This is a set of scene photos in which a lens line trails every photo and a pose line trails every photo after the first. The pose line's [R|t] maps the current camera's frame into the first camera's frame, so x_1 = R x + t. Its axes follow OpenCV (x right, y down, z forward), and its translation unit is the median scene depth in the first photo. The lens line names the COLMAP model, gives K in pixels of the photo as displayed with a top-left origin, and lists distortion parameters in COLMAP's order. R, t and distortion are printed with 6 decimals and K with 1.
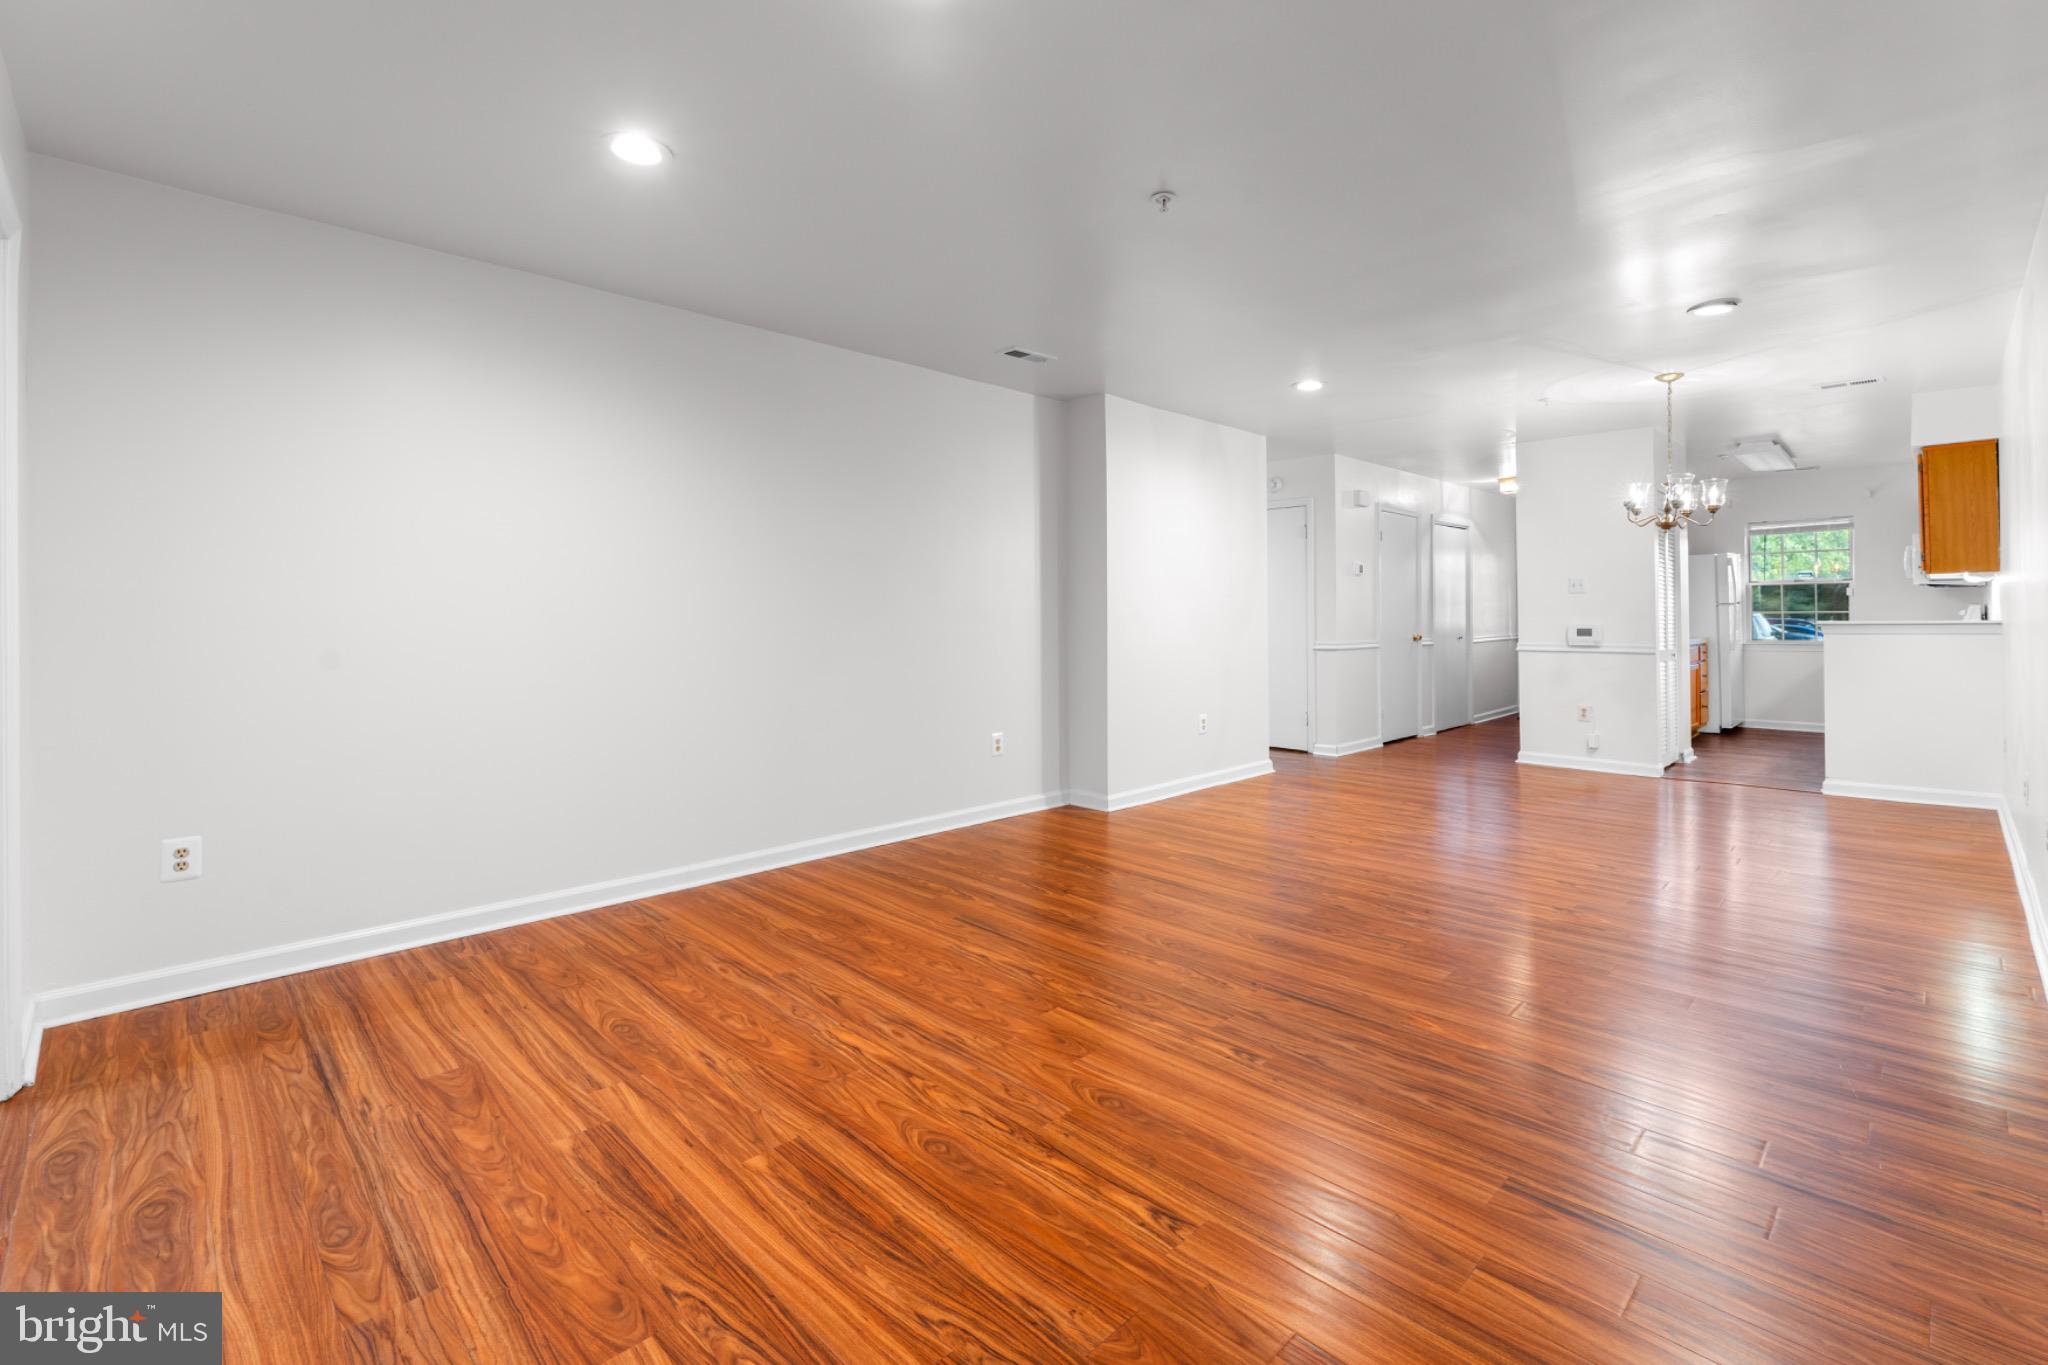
lens RADIAL K [[891.6, 0, 1061.5], [0, 891.6, 610.3], [0, 0, 1]] dist [-0.001792, -0.000176]
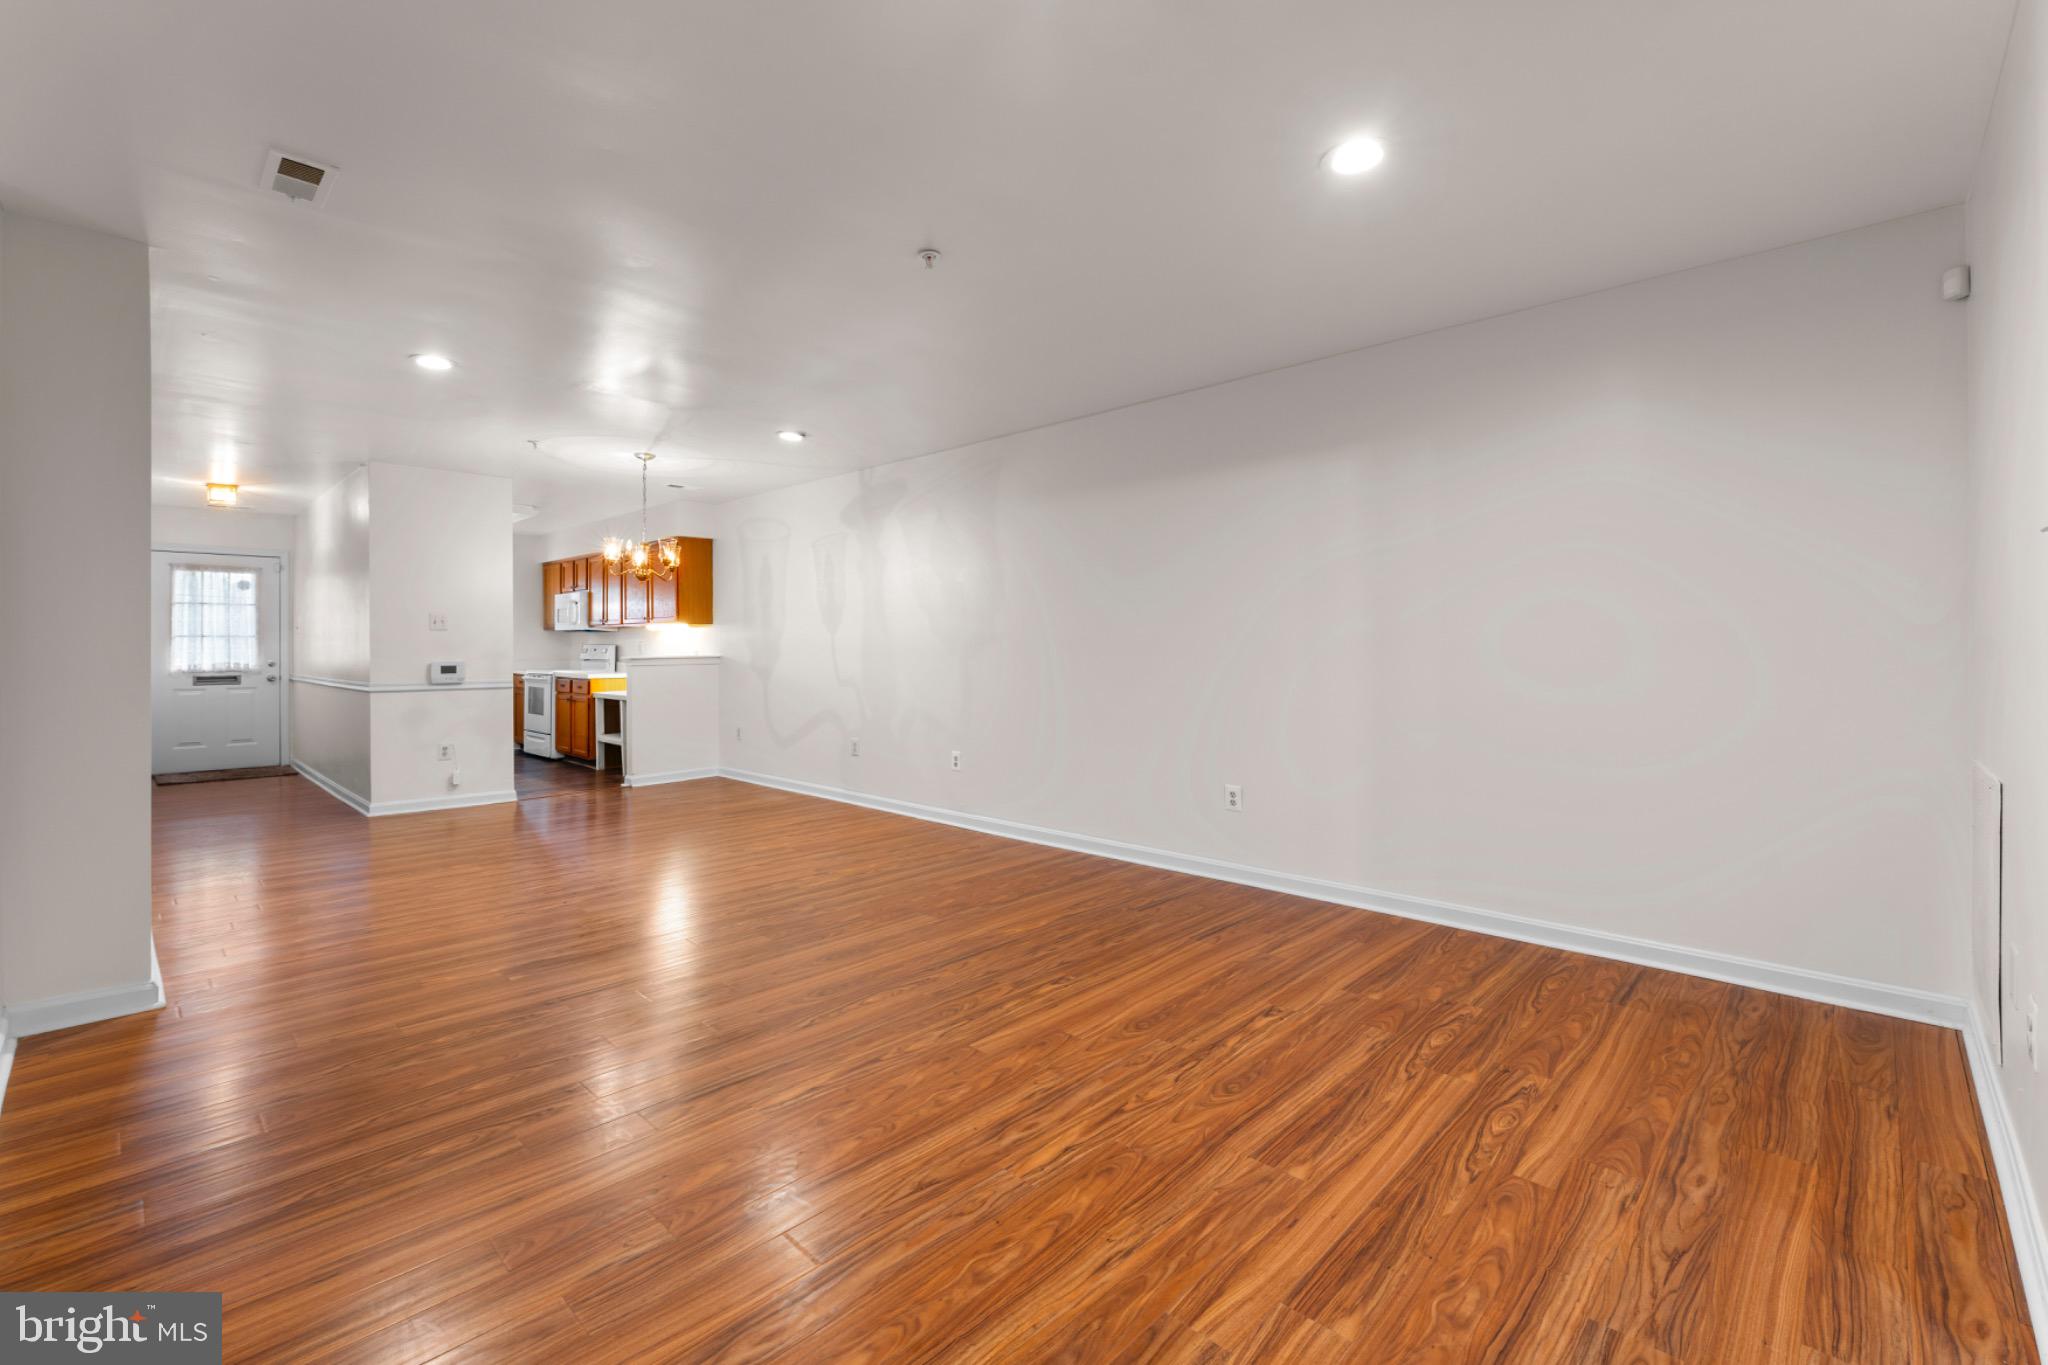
lens RADIAL K [[891.6, 0, 999.3], [0, 891.6, 632.0], [0, 0, 1]] dist [-0.001792, -0.000176]
pose [[0.007259, 0.023430, 0.999699, -1.420439], [-0.002044, 0.999724, -0.023416, 0.017961], [-0.999972, -0.001873, 0.007305, 1.368497]]
